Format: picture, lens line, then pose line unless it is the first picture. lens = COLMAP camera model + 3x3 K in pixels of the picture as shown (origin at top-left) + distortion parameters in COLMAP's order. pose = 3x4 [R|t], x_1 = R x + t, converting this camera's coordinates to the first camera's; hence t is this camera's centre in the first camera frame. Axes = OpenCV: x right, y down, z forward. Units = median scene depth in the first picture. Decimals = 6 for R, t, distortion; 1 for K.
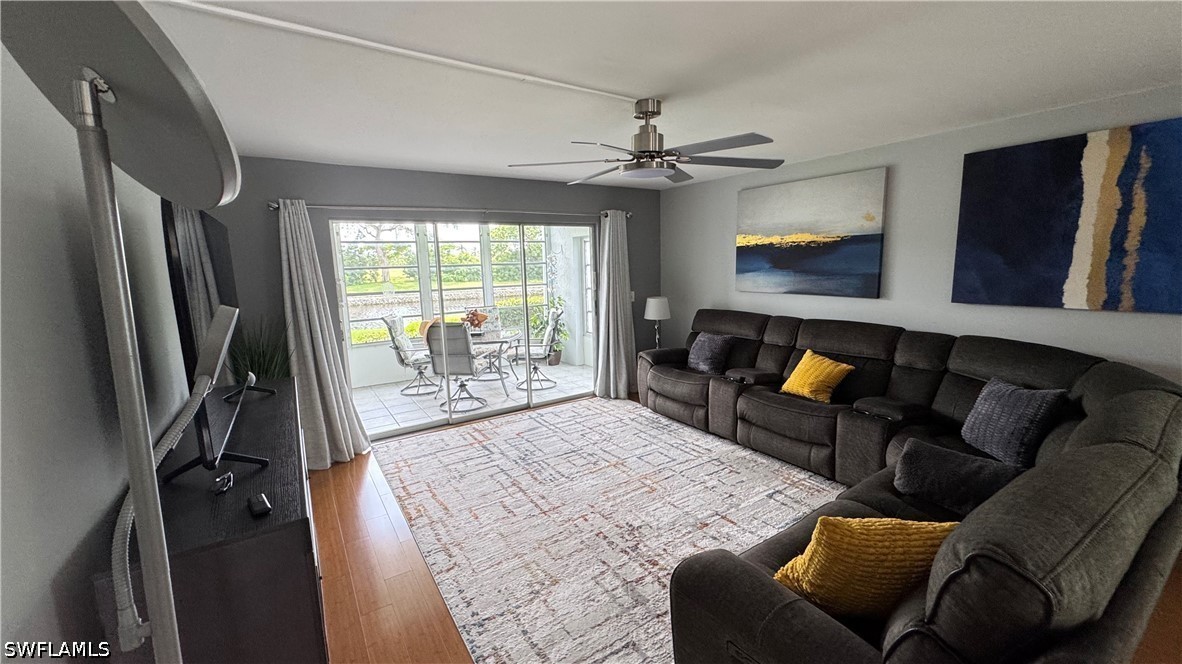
lens RADIAL K [[469.1, 0, 592.9], [0, 469.1, 329.8], [0, 0, 1]] dist [-0.000172, 0.000018]
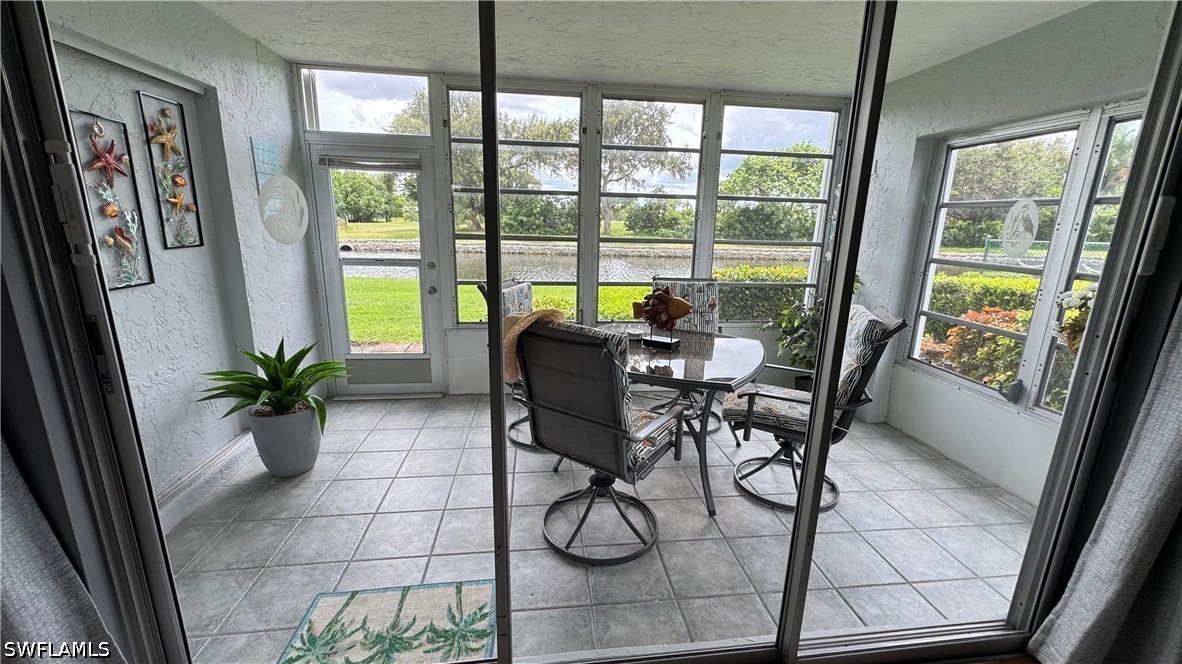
lens RADIAL K [[469.1, 0, 592.9], [0, 469.1, 329.8], [0, 0, 1]] dist [-0.000172, 0.000018]
pose [[0.894120, 0.151286, -0.421499, -0.179613], [-0.115040, 0.987218, 0.110304, -0.067235], [0.432798, -0.050136, 0.900096, 0.852005]]
